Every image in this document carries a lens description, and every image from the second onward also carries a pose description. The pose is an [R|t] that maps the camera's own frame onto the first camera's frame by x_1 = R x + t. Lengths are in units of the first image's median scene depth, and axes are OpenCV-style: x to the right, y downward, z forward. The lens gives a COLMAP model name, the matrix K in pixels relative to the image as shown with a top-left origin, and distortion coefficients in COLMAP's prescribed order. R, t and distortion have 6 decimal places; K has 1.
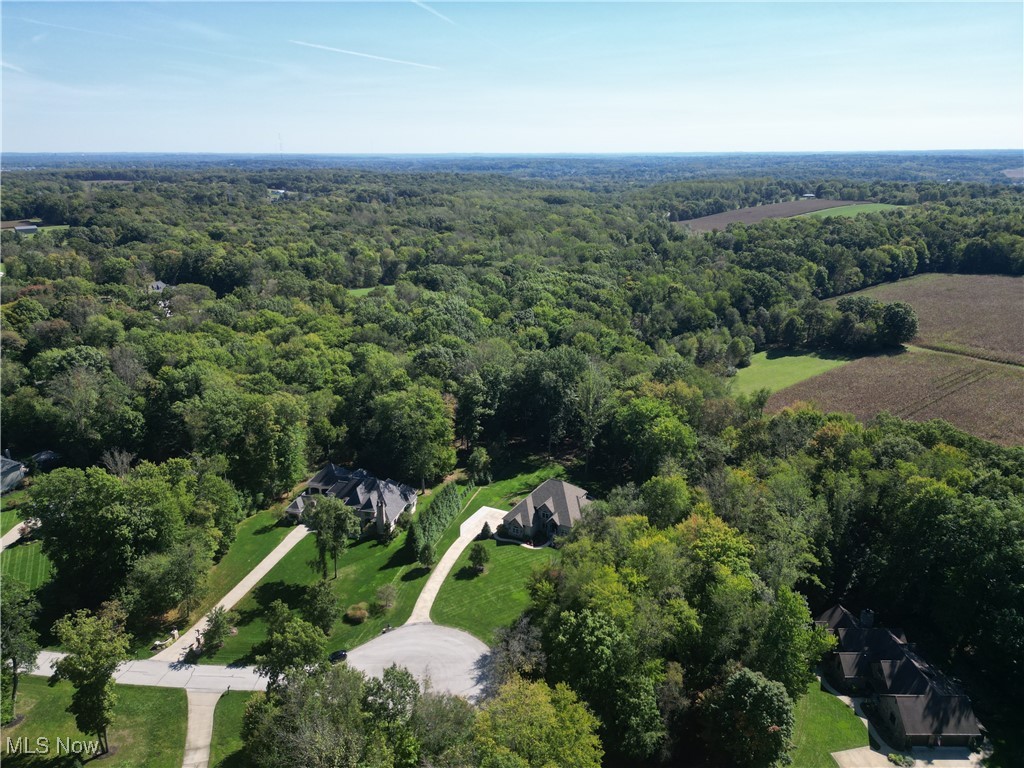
lens RADIAL K [[712.6, 0, 508.7], [0, 712.6, 383.7], [0, 0, 1]] dist [0.056707, -0.041147]
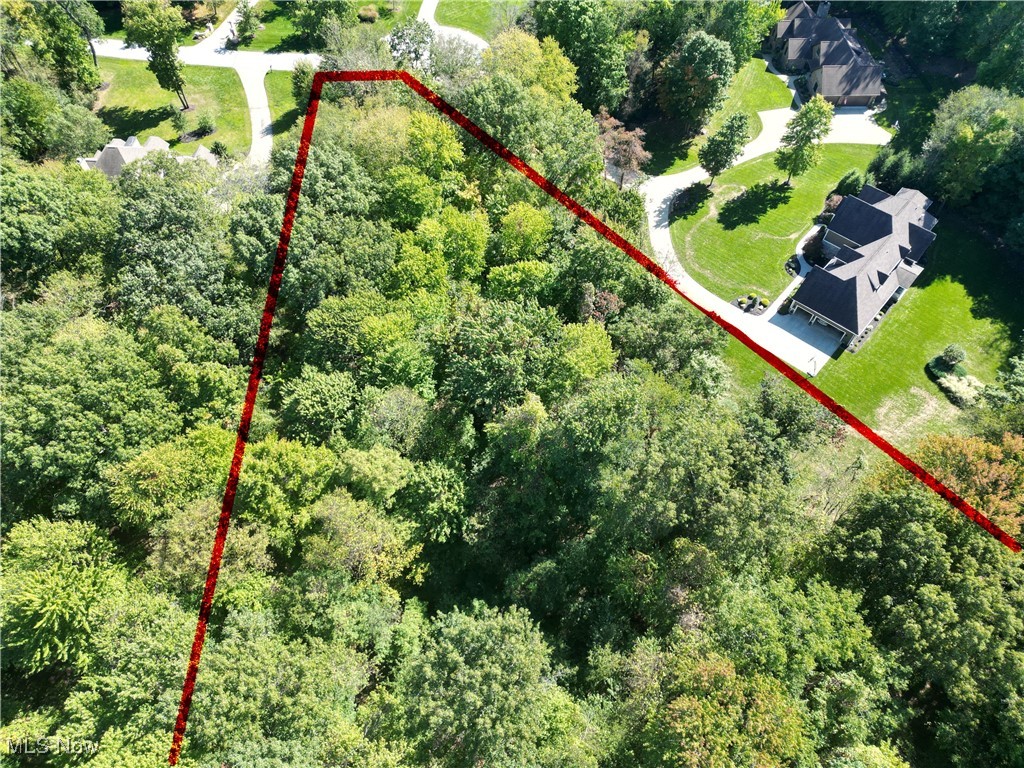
lens RADIAL K [[712.6, 0, 508.7], [0, 712.6, 383.7], [0, 0, 1]] dist [0.056707, -0.041147]
pose [[0.999976, 0.001752, 0.006646, -0.001841], [-0.005460, 0.789851, 0.613274, 0.111223], [-0.004175, -0.613296, 0.789842, -0.294337]]
